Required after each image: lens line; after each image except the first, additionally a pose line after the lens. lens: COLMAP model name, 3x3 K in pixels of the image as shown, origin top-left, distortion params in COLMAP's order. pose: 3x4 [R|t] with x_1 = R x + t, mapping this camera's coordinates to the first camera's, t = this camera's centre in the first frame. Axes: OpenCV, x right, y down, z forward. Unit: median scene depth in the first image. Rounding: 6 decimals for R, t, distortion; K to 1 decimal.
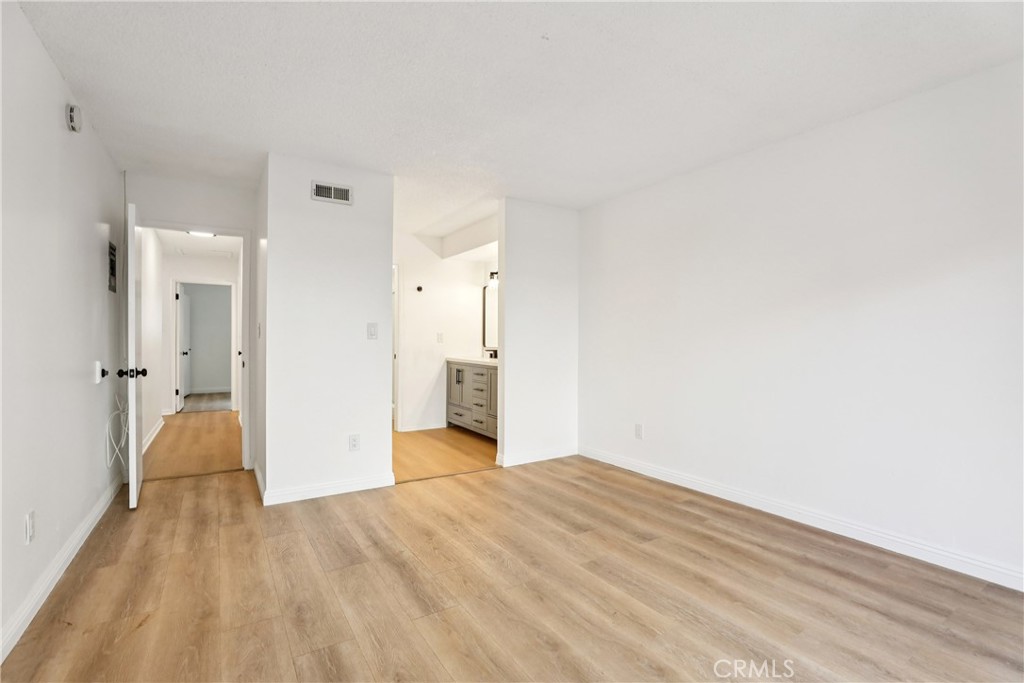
lens RADIAL K [[472.2, 0, 513.3], [0, 472.2, 344.4], [0, 0, 1]] dist [-0.024214, 0.000466]
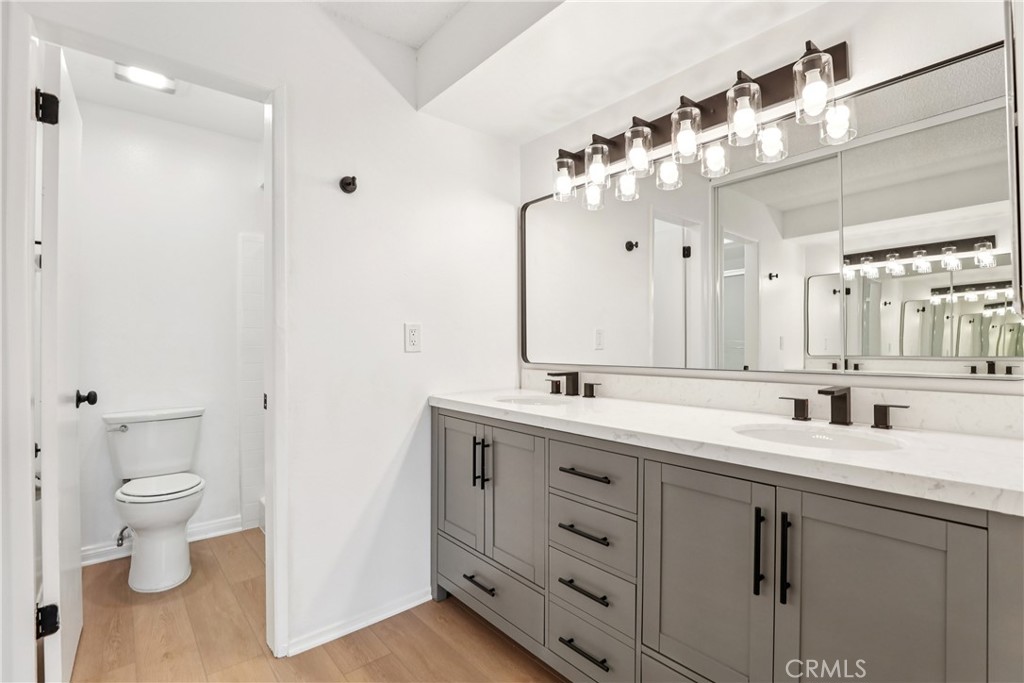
lens RADIAL K [[472.2, 0, 510.0], [0, 472.2, 341.7], [0, 0, 1]] dist [-0.024214, 0.000466]
pose [[0.988627, -0.008054, 0.150176, -0.138153], [0.009988, 0.999877, -0.012126, -0.006940], [-0.150059, 0.013488, 0.988585, 0.668641]]
